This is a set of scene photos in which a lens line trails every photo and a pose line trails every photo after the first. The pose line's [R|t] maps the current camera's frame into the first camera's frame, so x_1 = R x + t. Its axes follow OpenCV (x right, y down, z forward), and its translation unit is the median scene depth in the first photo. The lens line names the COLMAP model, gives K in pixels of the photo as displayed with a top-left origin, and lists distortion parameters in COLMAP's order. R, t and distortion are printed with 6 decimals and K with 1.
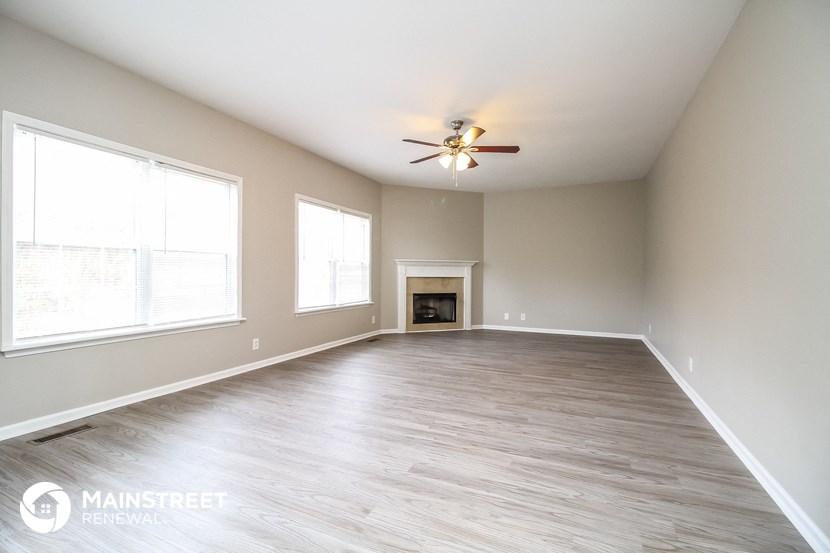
lens RADIAL K [[381.6, 0, 405.7], [0, 381.6, 275.5], [0, 0, 1]] dist [0.015489, -0.000311]
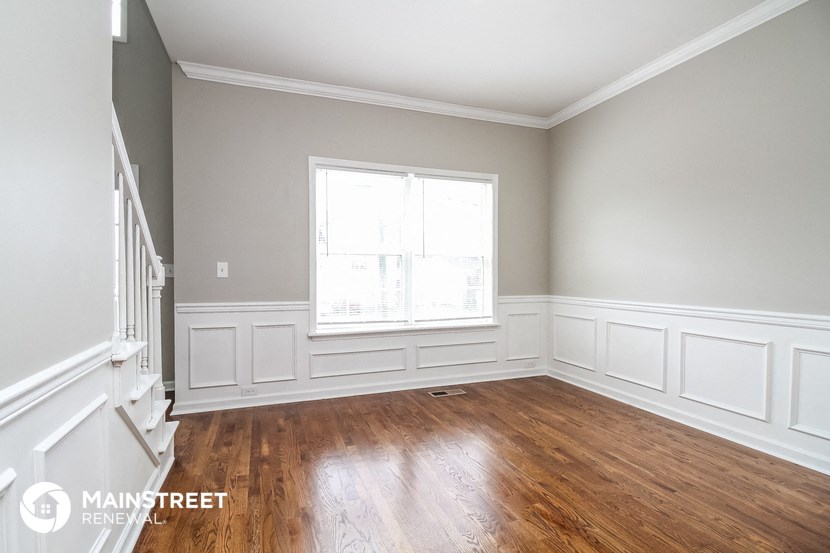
lens RADIAL K [[387.3, 0, 403.4], [0, 387.3, 282.7], [0, 0, 1]] dist [0.000368, -0.000584]
pose [[0.717378, 0.000895, -0.696683, 0.091045], [0.008378, 0.999916, 0.009911, 0.000344], [0.696634, -0.012947, 0.717310, 0.187199]]
